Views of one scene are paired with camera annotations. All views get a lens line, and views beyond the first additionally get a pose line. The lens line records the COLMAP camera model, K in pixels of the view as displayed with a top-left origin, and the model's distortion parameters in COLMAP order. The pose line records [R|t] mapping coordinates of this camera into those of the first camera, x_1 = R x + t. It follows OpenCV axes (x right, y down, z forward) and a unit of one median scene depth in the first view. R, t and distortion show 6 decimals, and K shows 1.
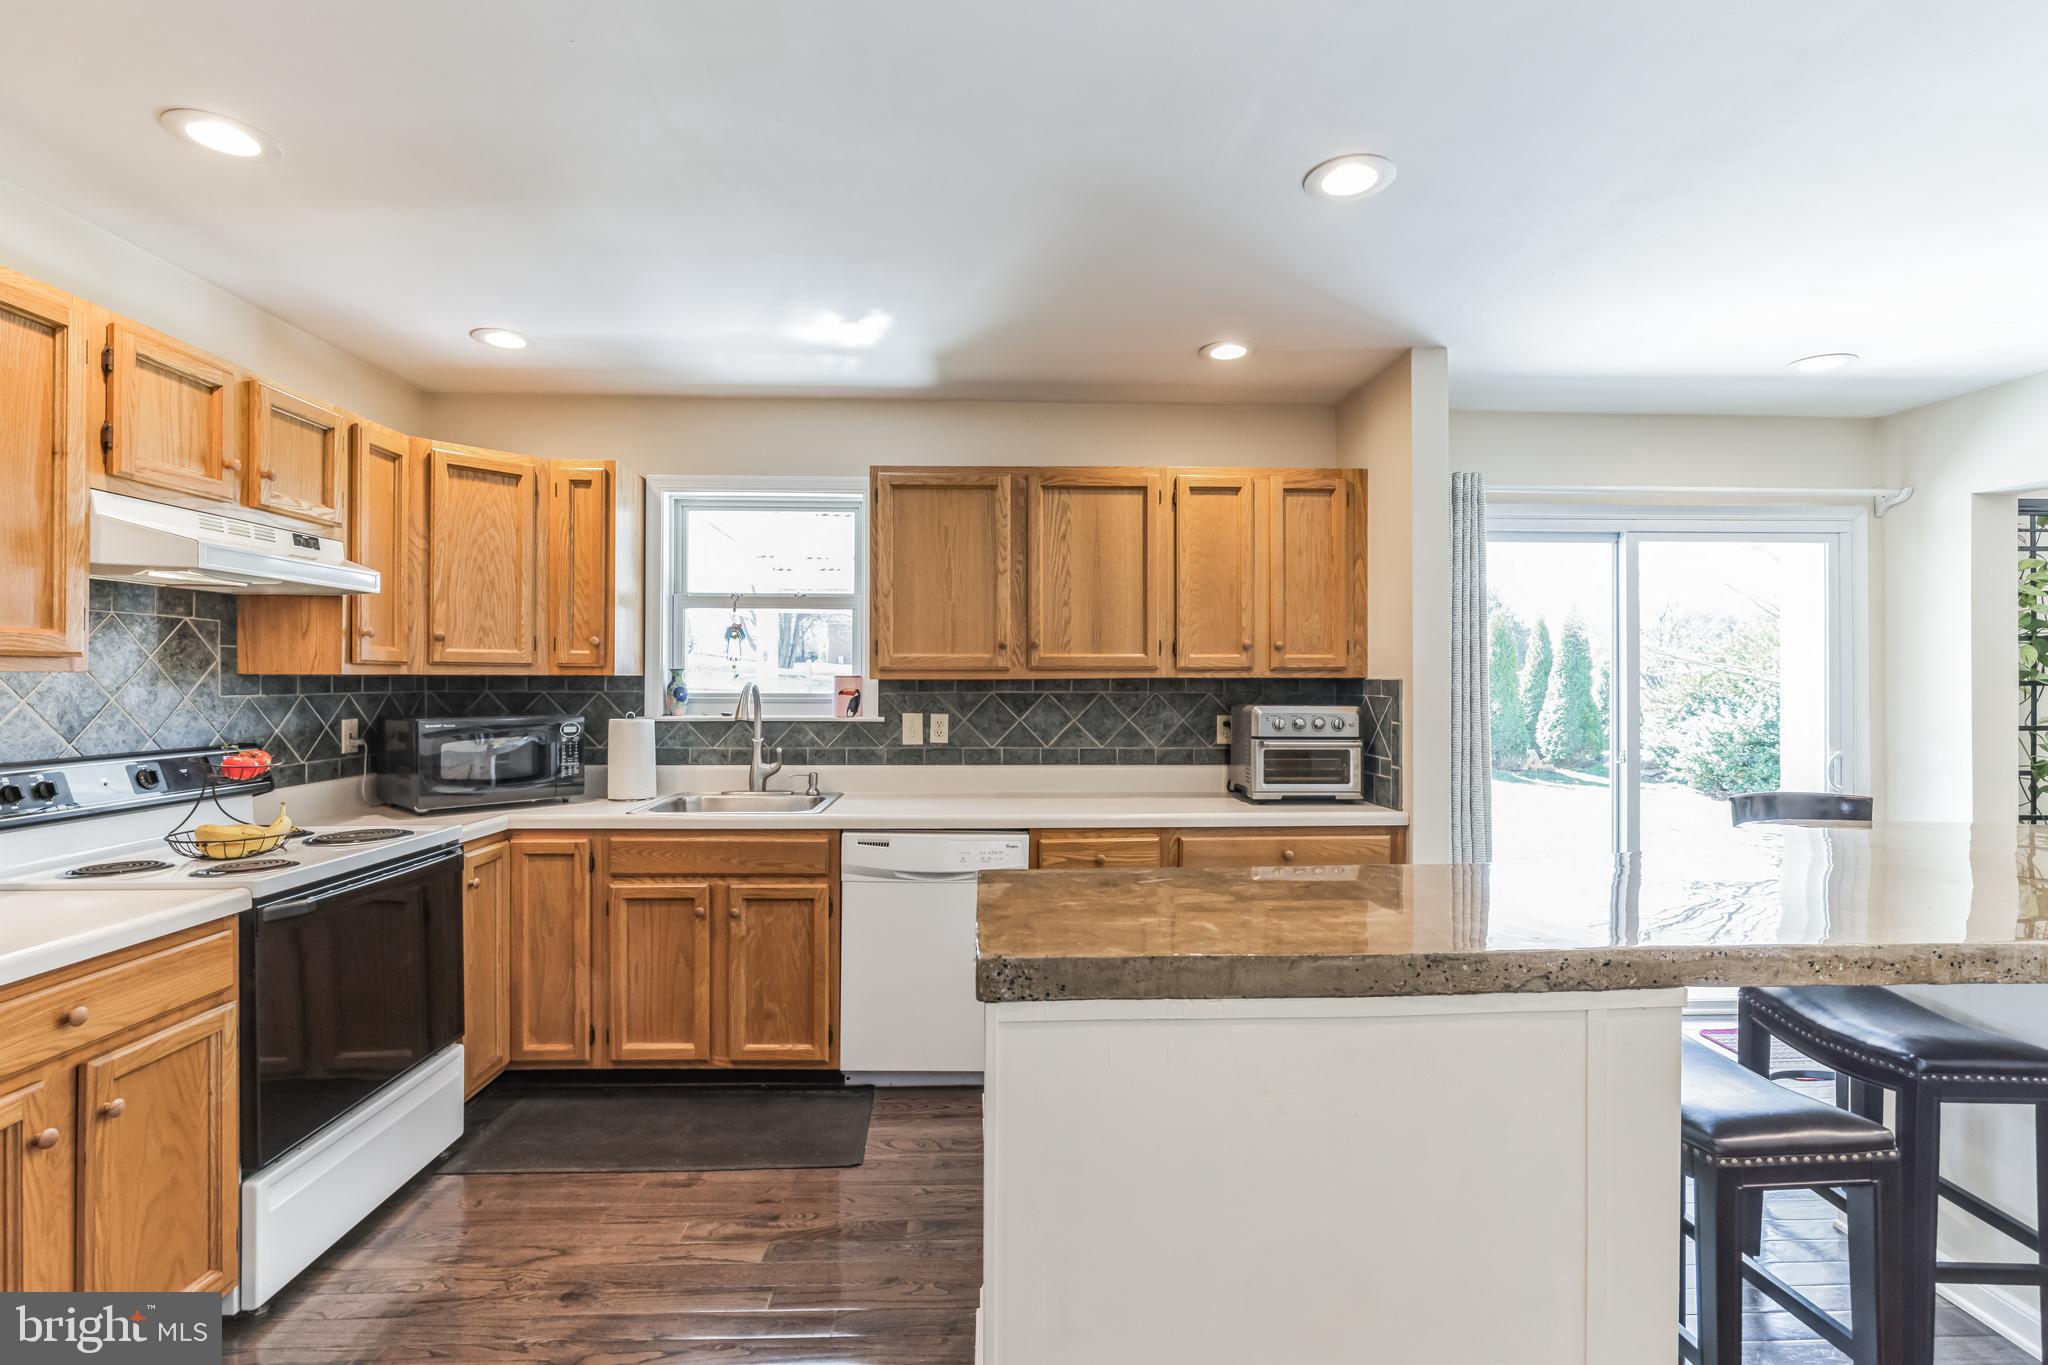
lens RADIAL K [[935.1, 0, 1030.3], [0, 935.1, 678.7], [0, 0, 1]] dist [0.002436, 0.000077]
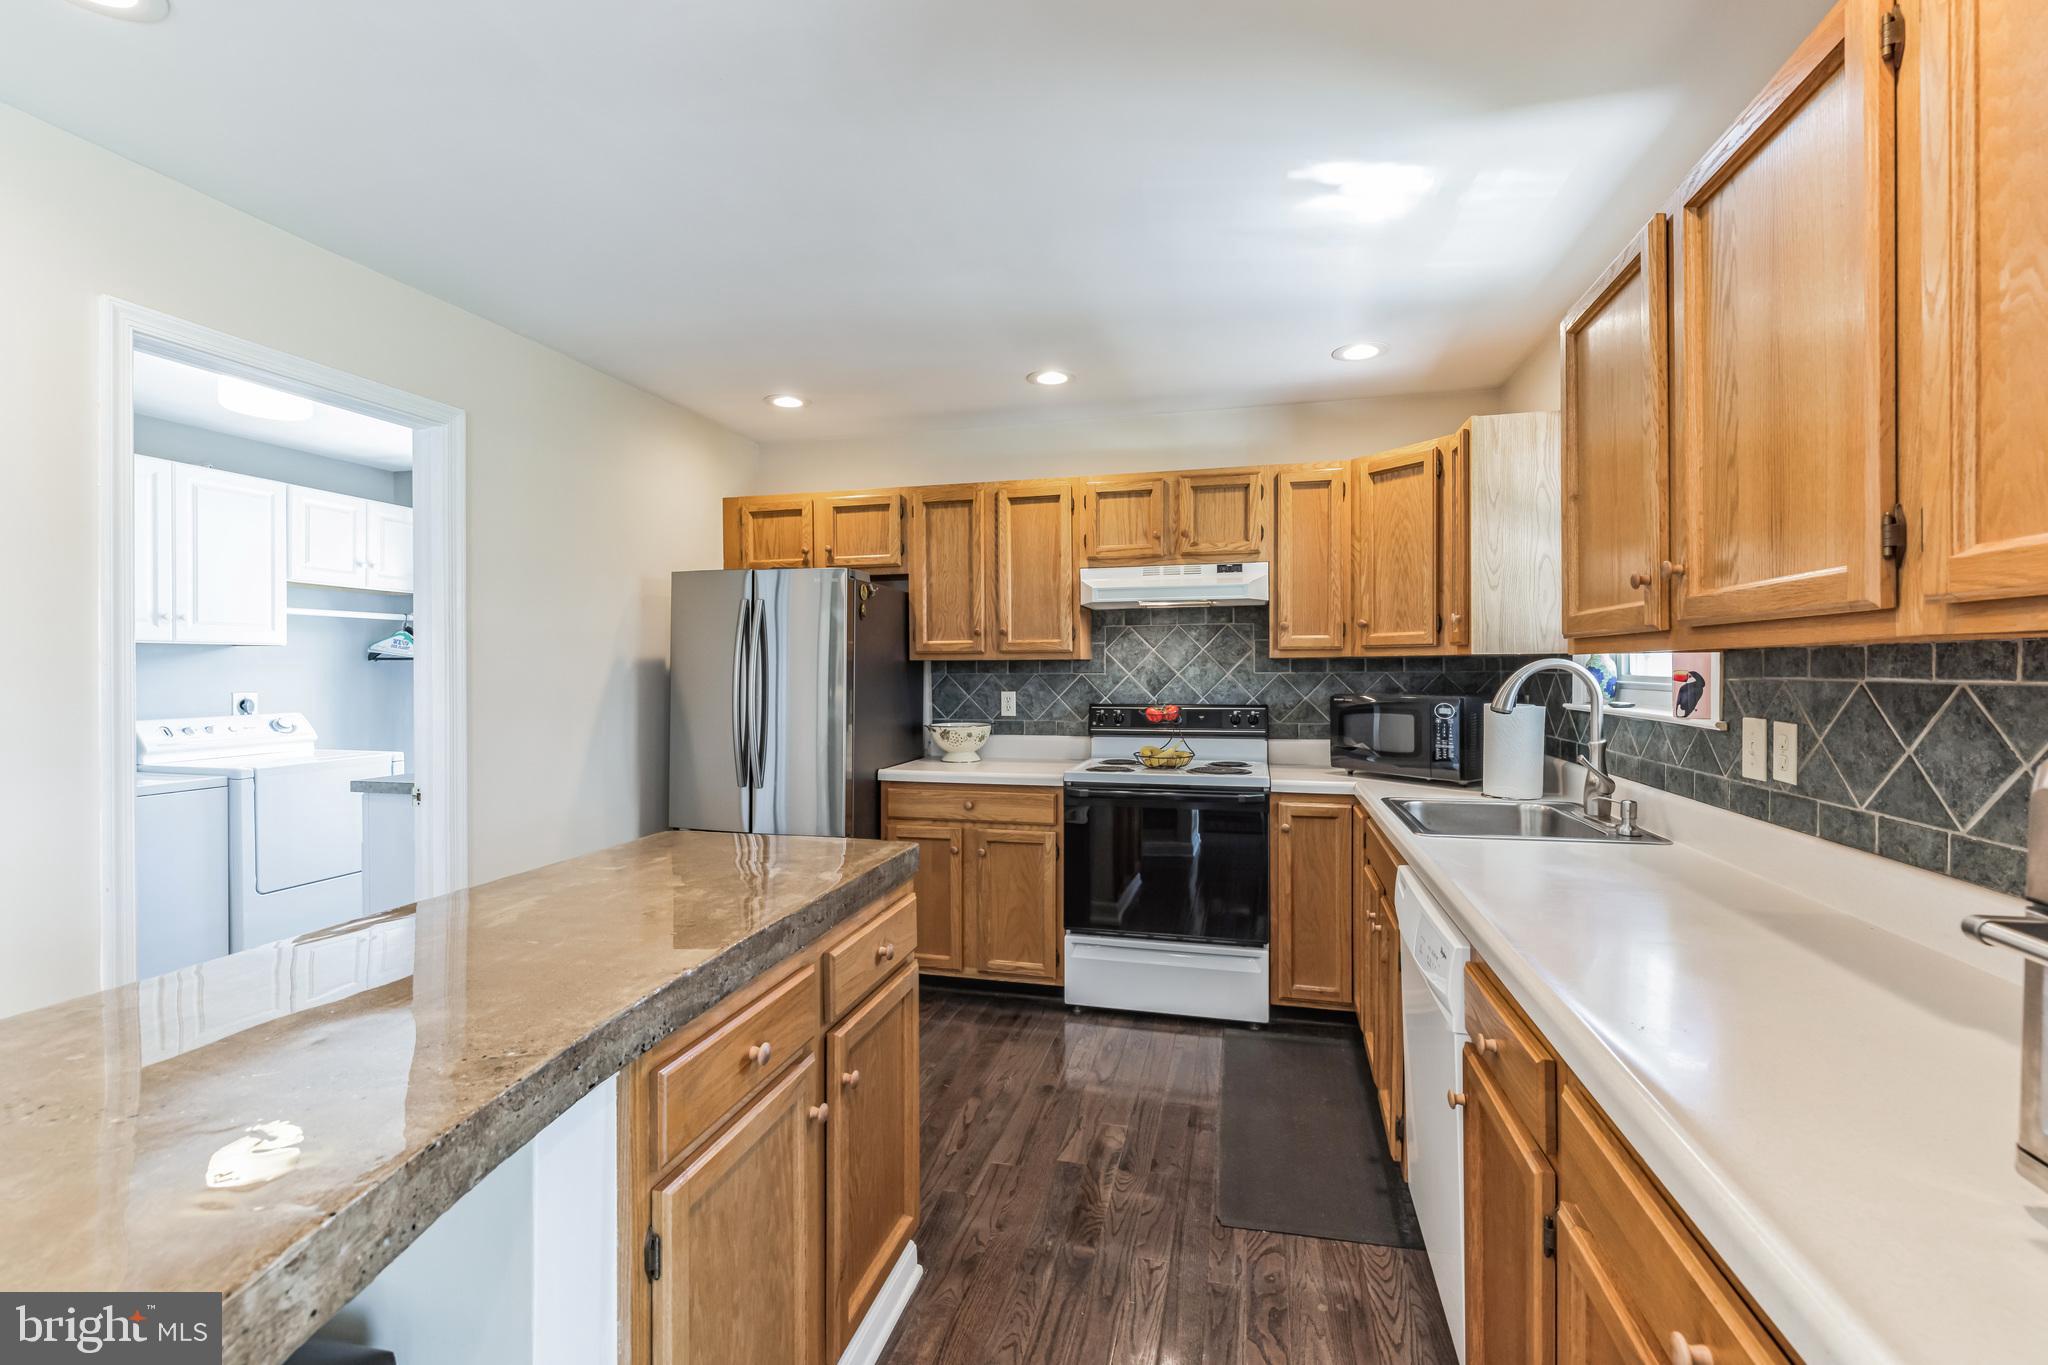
lens RADIAL K [[888.0, 0, 1018.5], [0, 888.0, 670.6], [0, 0, 1]] dist [0.001262, 0.001573]
pose [[-0.289481, 0.005392, -0.957169, 0.543700], [0.008650, 0.999958, 0.003017, 0.006482], [0.957145, -0.007406, -0.289515, 0.887810]]
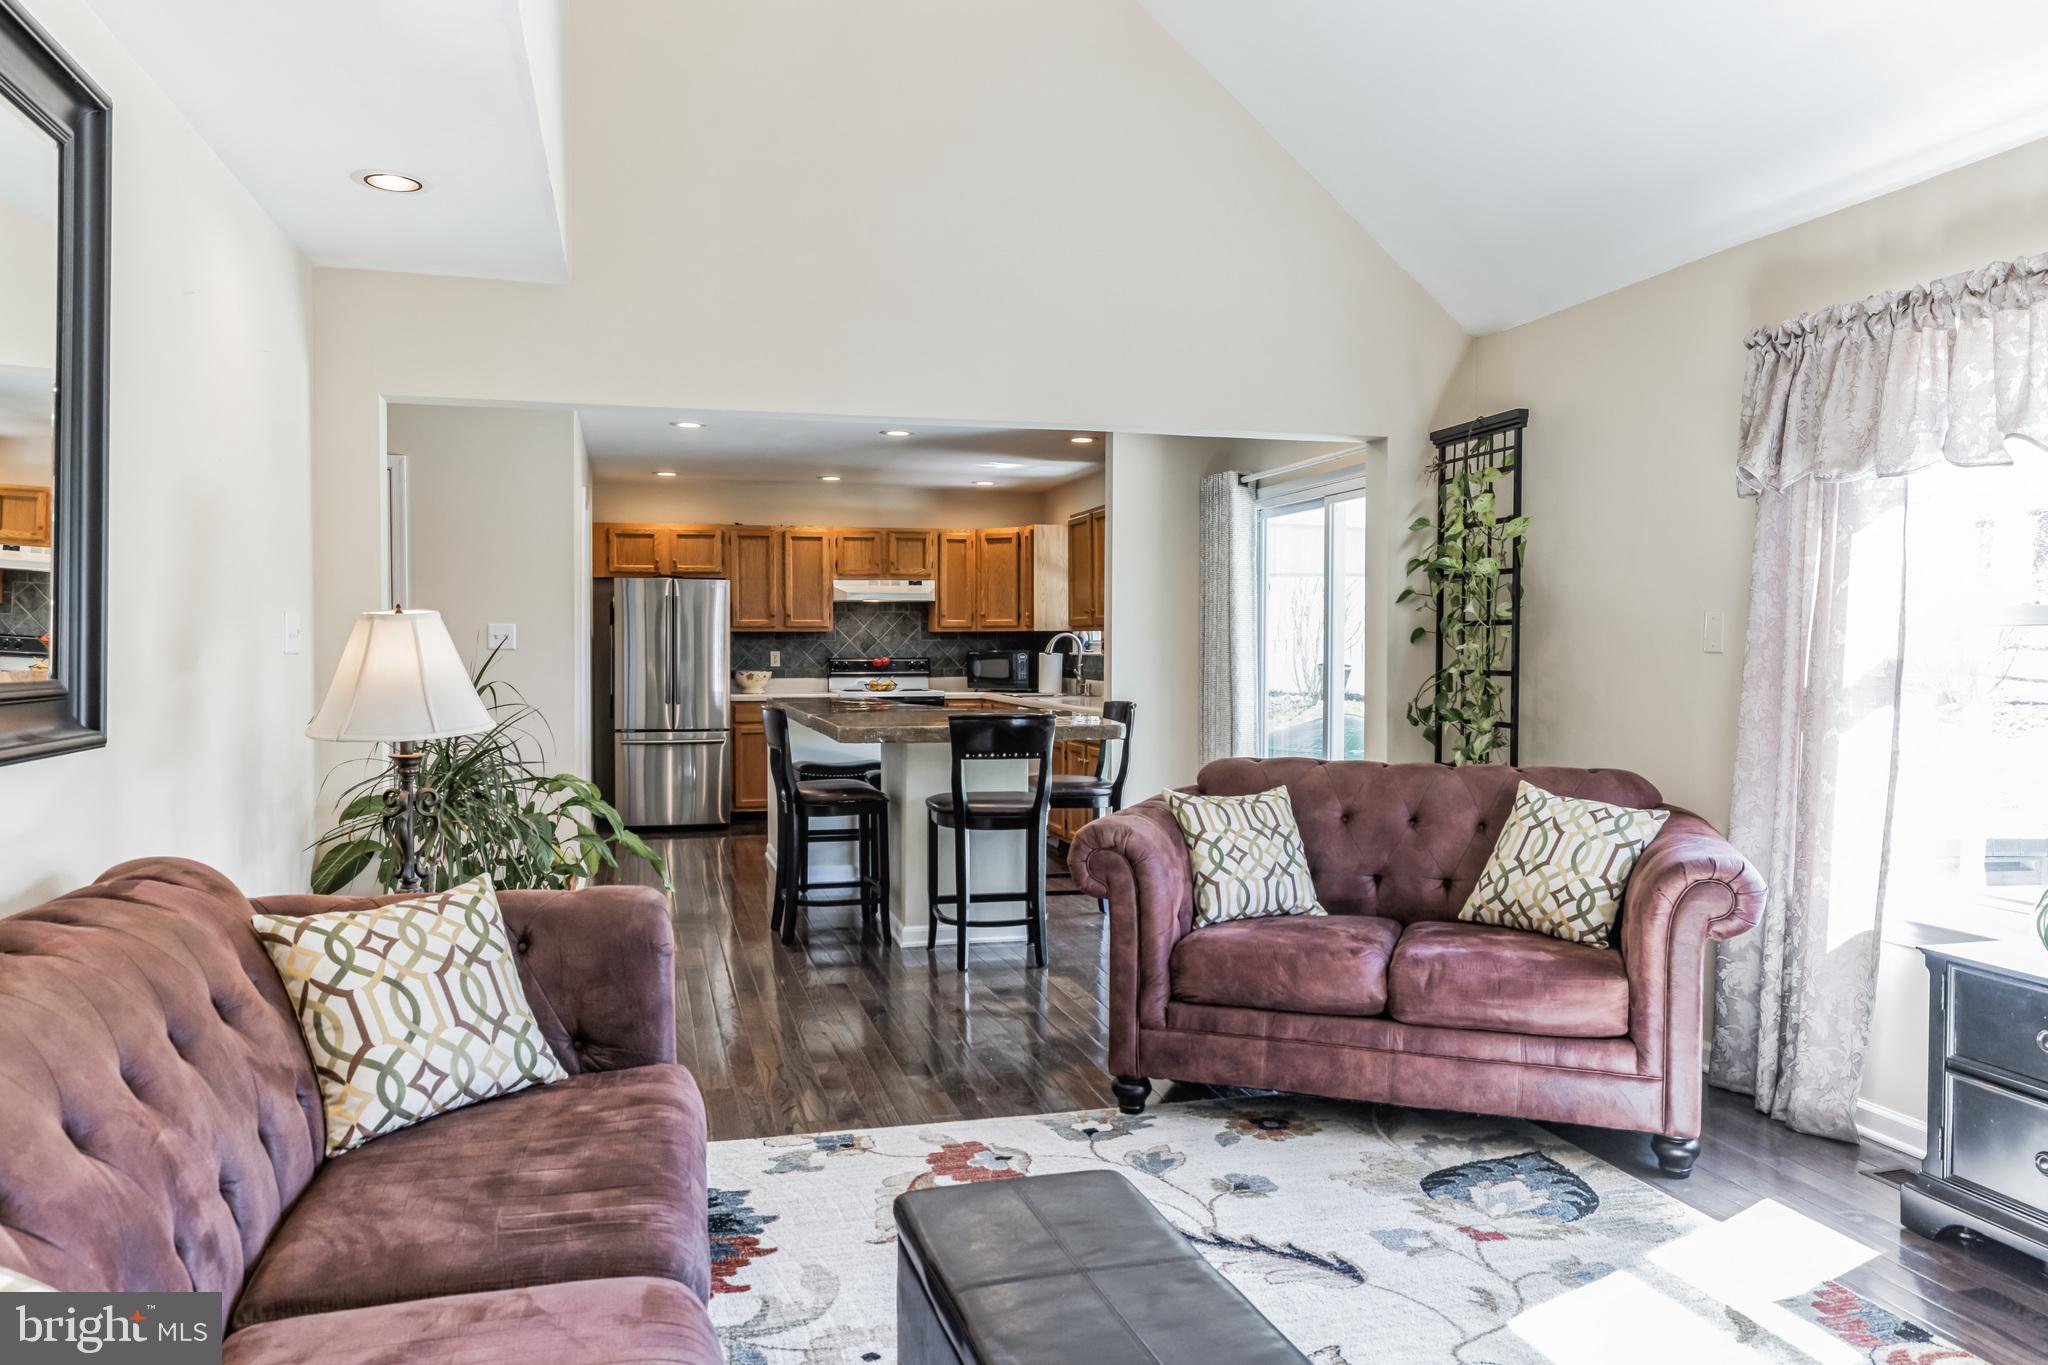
lens RADIAL K [[1437.2, 0, 1025.0], [0, 1437.2, 681.8], [0, 0, 1]] dist [0.001229, 0.000042]
pose [[0.226756, 0.026072, -0.973603, 2.769295], [0.005079, 0.999596, 0.027951, 0.021065], [0.973938, -0.011283, 0.226532, 0.293843]]
